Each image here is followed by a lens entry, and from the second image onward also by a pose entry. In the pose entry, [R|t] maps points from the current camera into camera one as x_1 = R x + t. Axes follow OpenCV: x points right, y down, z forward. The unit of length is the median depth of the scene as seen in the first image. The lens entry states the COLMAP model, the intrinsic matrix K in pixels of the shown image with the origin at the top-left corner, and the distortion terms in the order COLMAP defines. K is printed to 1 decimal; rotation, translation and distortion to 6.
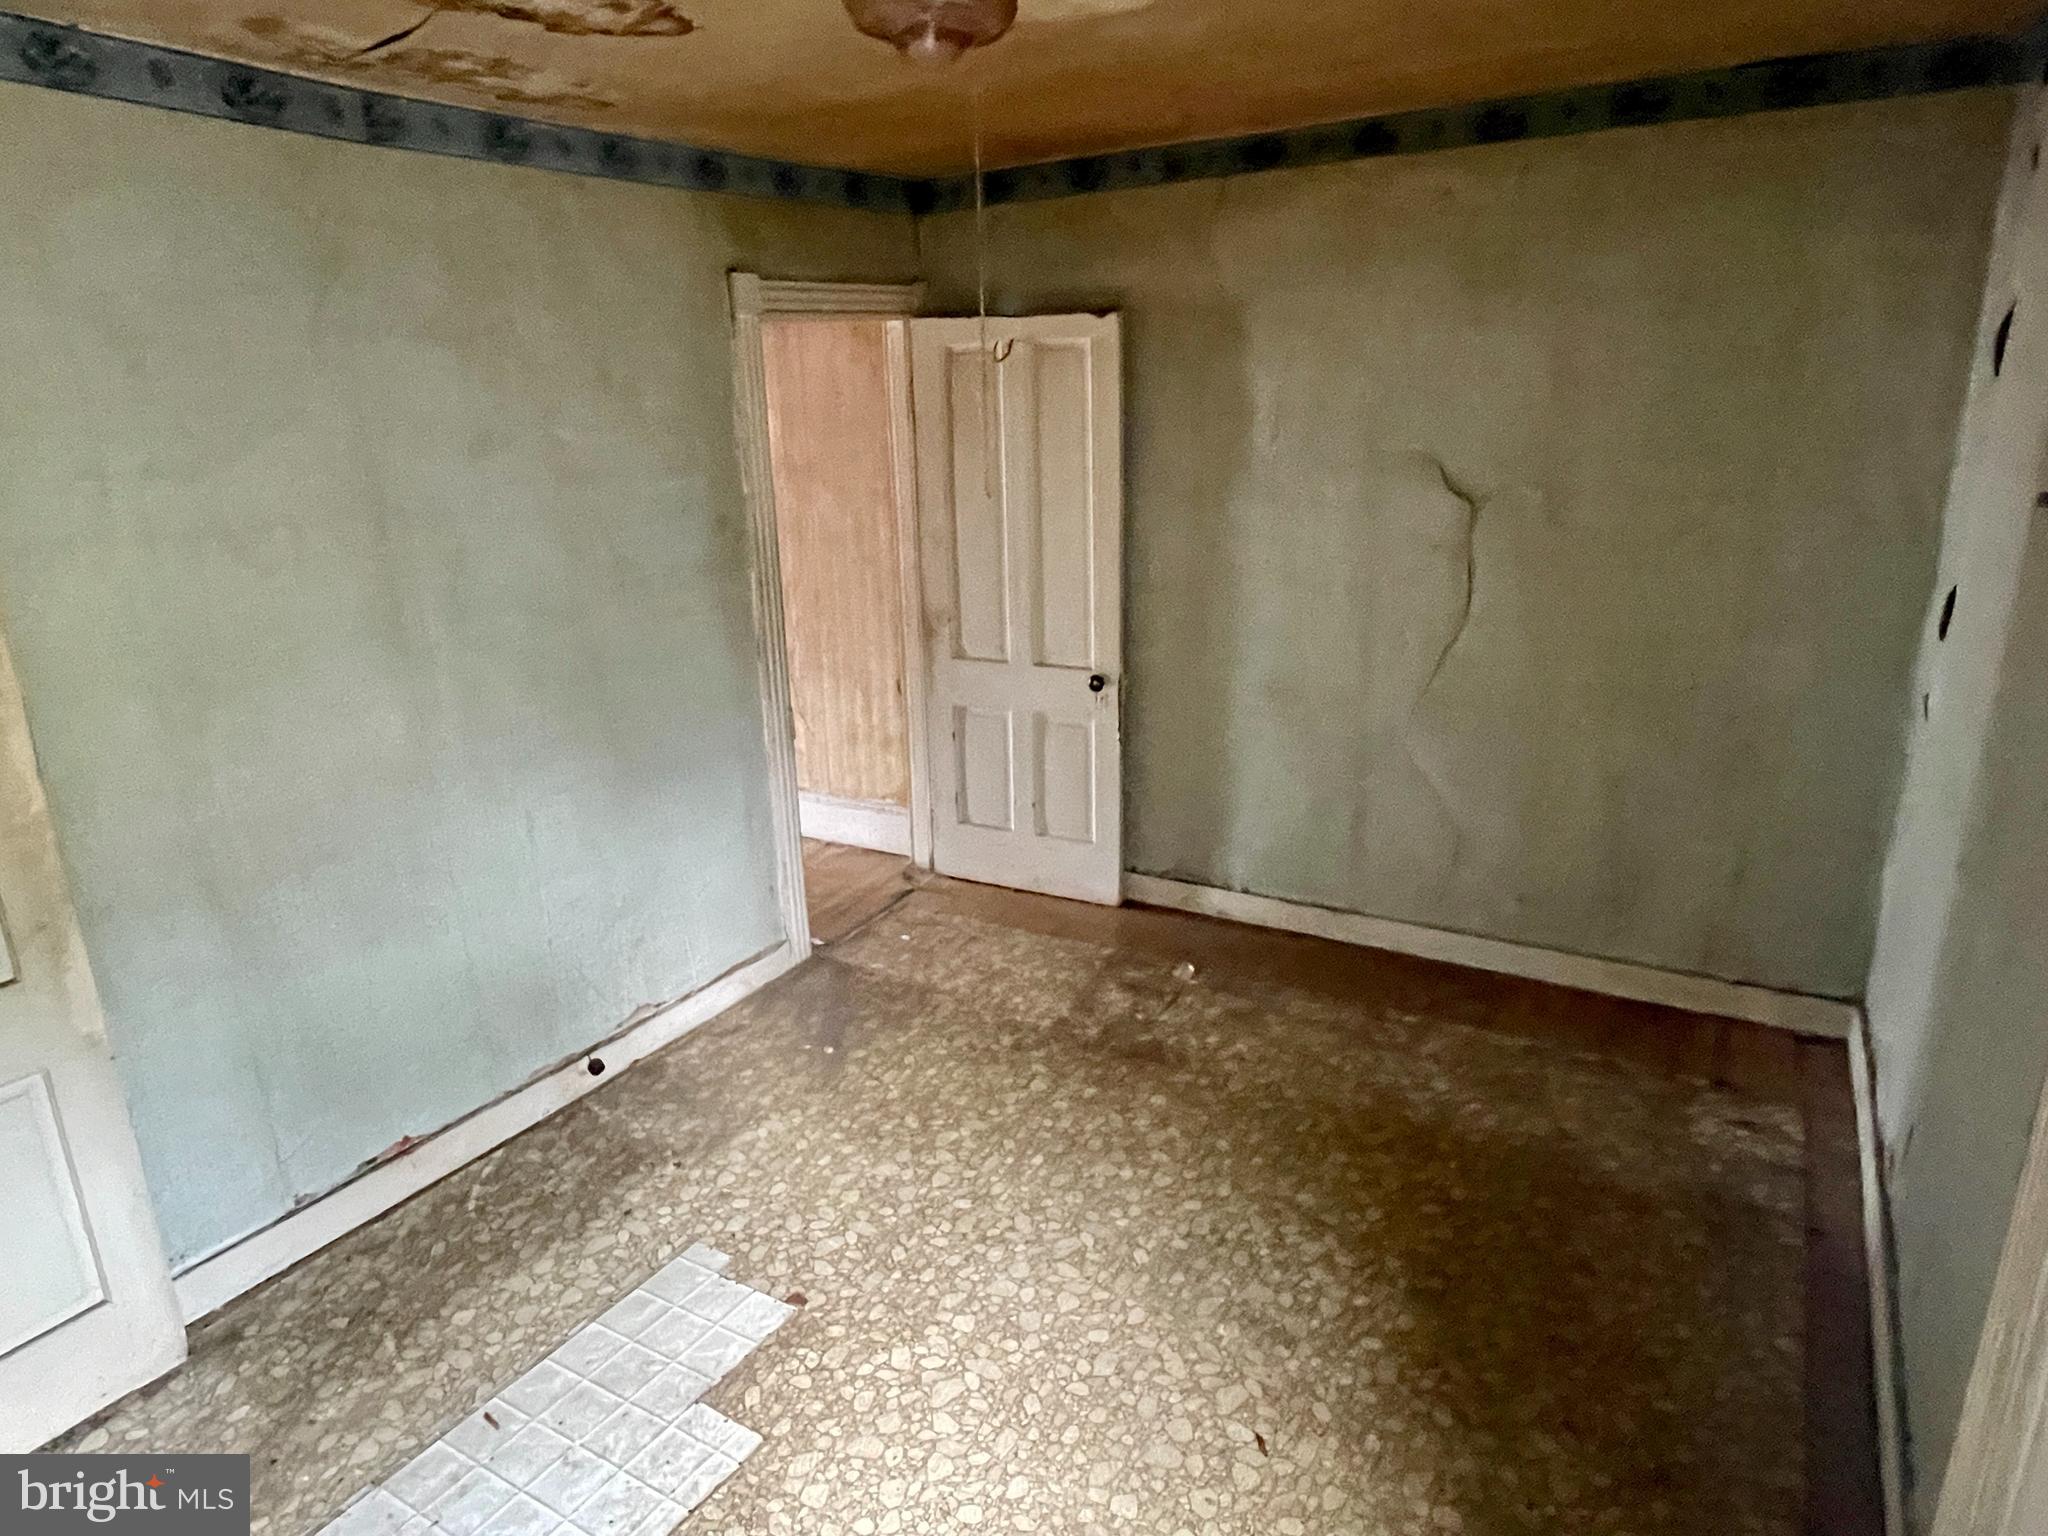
lens RADIAL K [[1254.2, 0, 1022.9], [0, 1254.2, 771.2], [0, 0, 1]] dist [-0.002522, 0.000430]
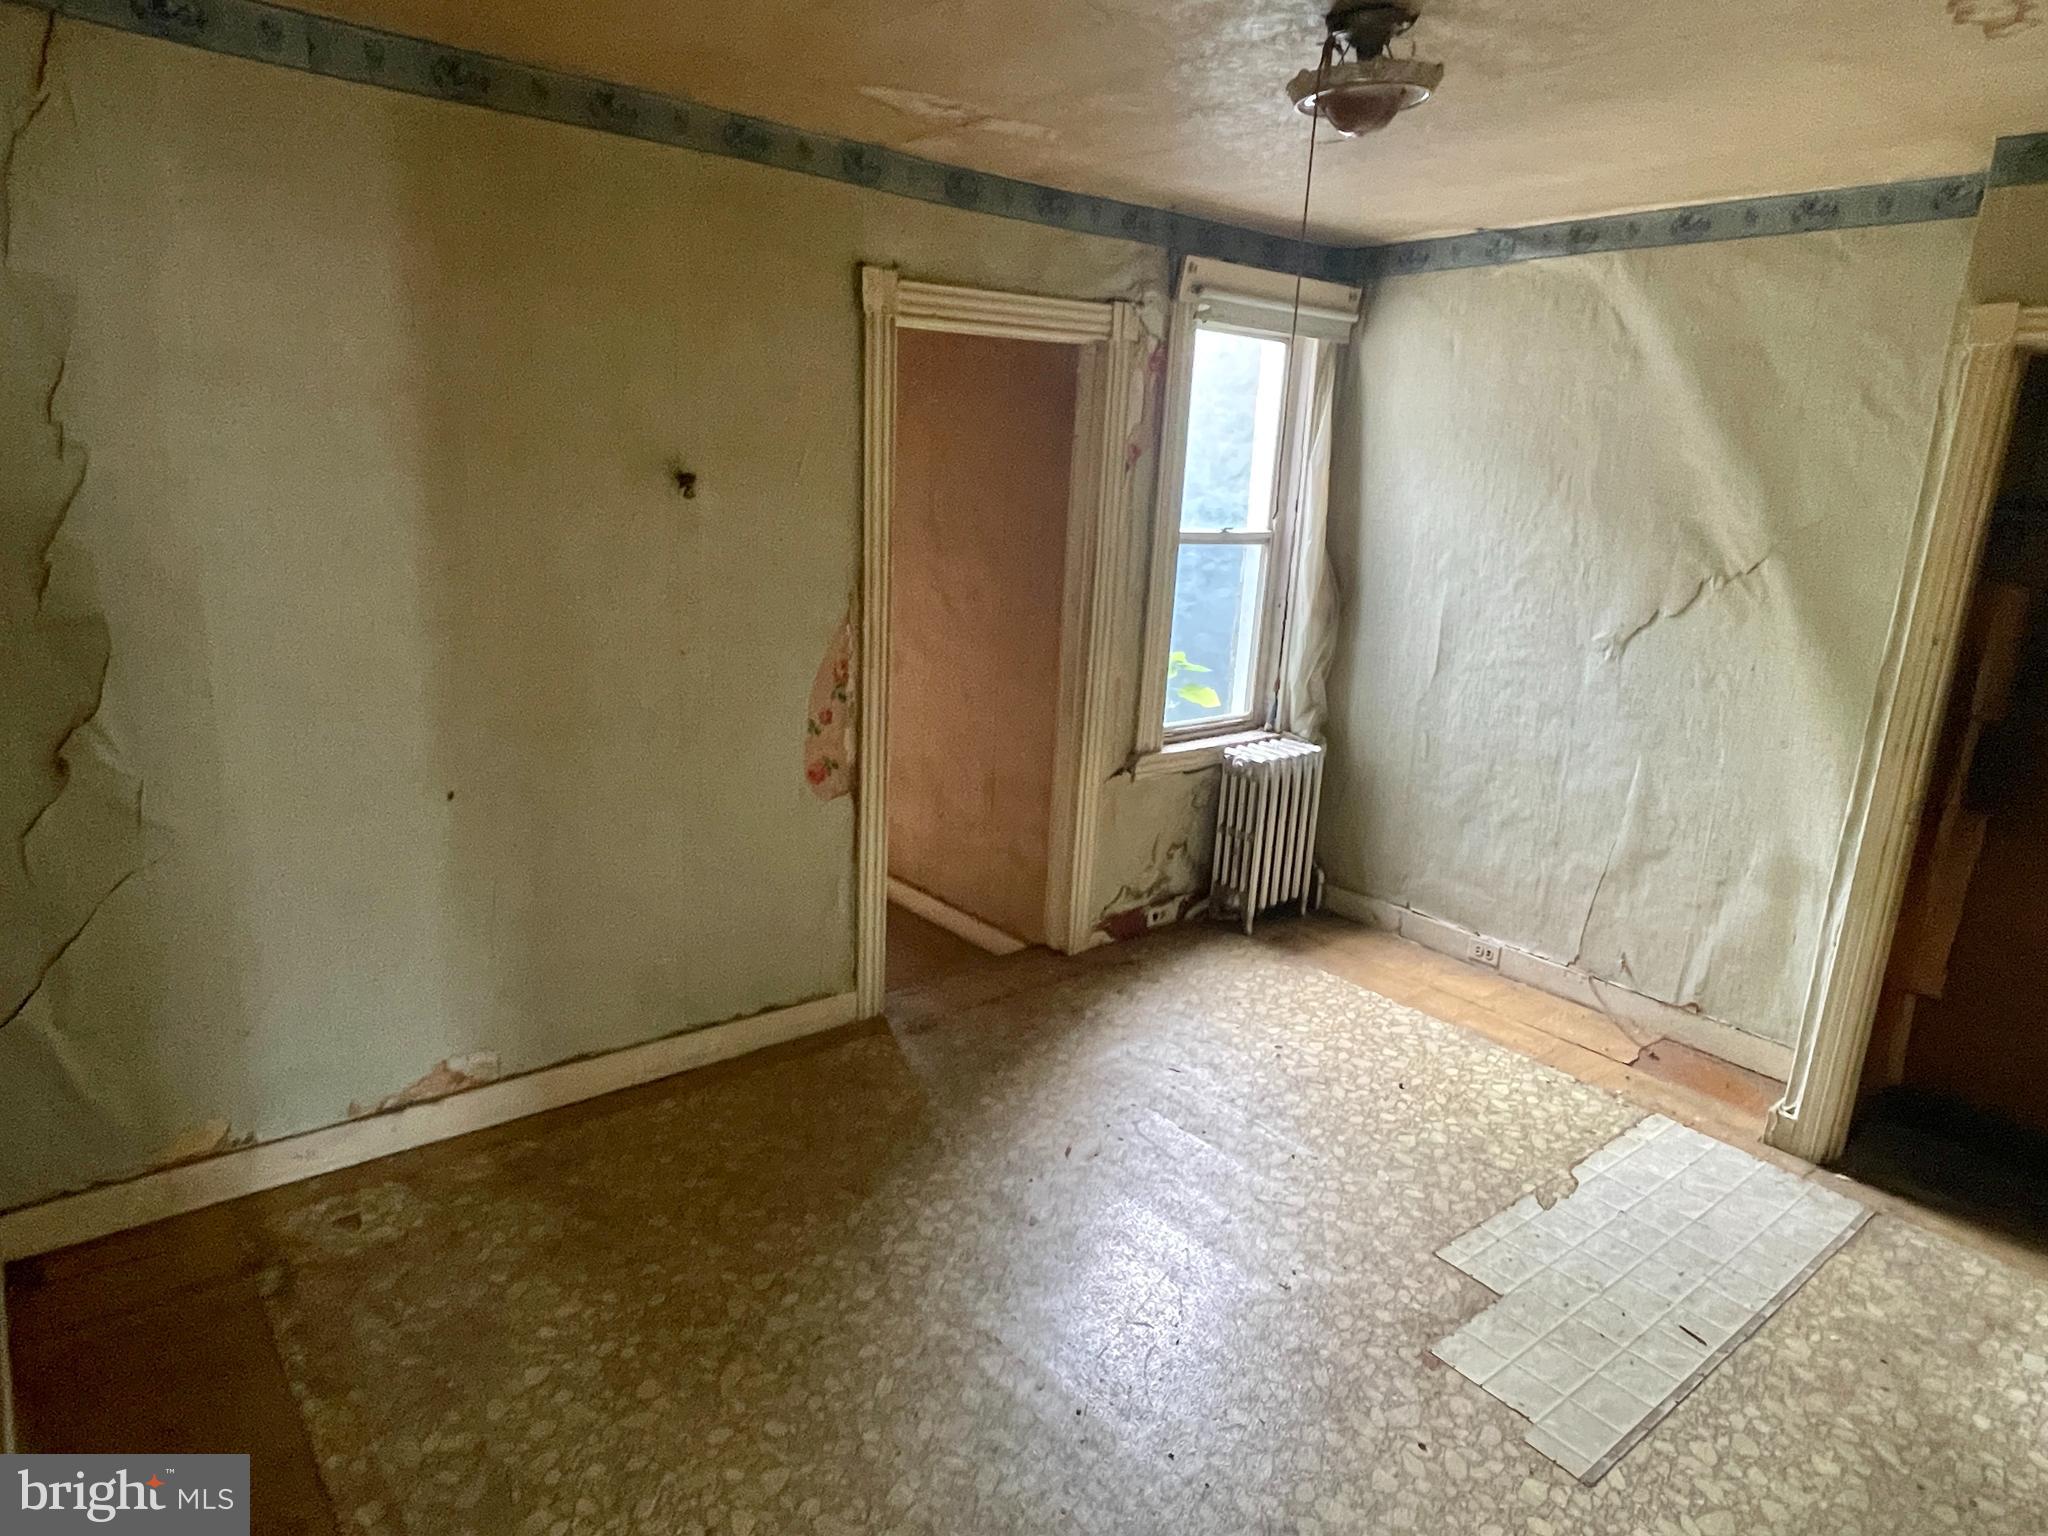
lens RADIAL K [[1254.2, 0, 1020.0], [0, 1254.2, 770.8], [0, 0, 1]] dist [-0.002522, 0.000430]
pose [[-0.940937, -0.099309, 0.323691, -0.152072], [0.077897, 0.866878, 0.492397, -0.472110], [-0.329500, 0.488529, -0.807941, 1.679195]]
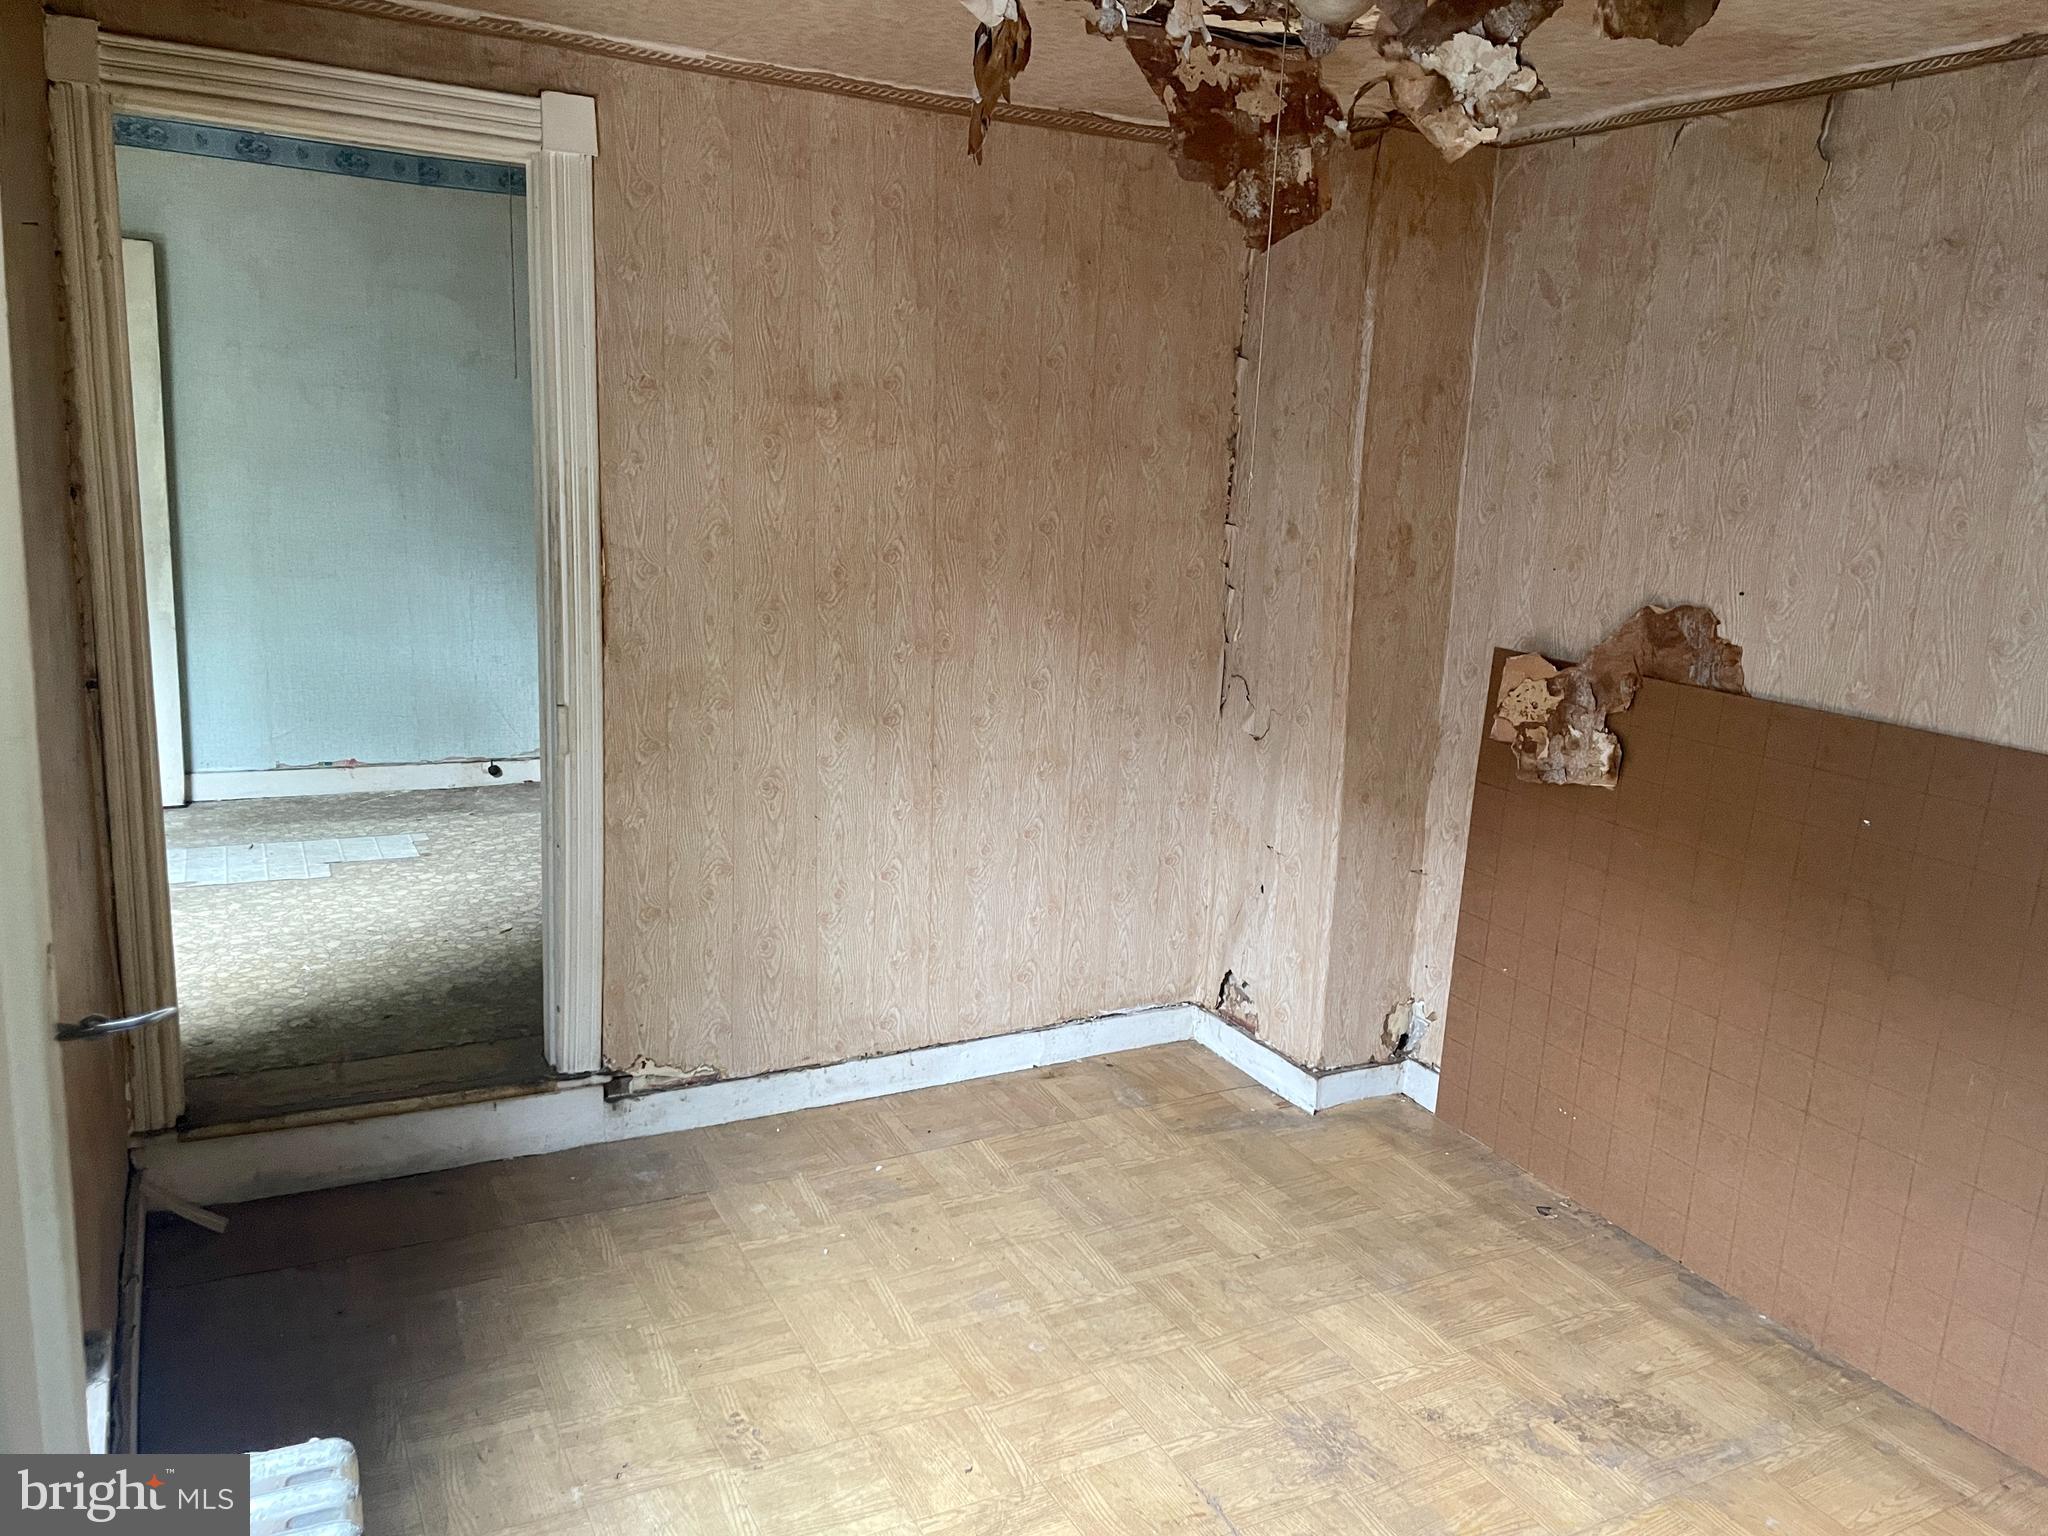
lens RADIAL K [[1543.3, 0, 1025.7], [0, 1543.3, 767.0], [0, 0, 1]] dist [0.087448, -0.108506]
pose [[0.851594, 0.177175, -0.493352, 1.523196], [-0.220663, 0.974864, -0.030796, 0.198303], [0.475494, 0.135090, 0.869285, -0.445884]]
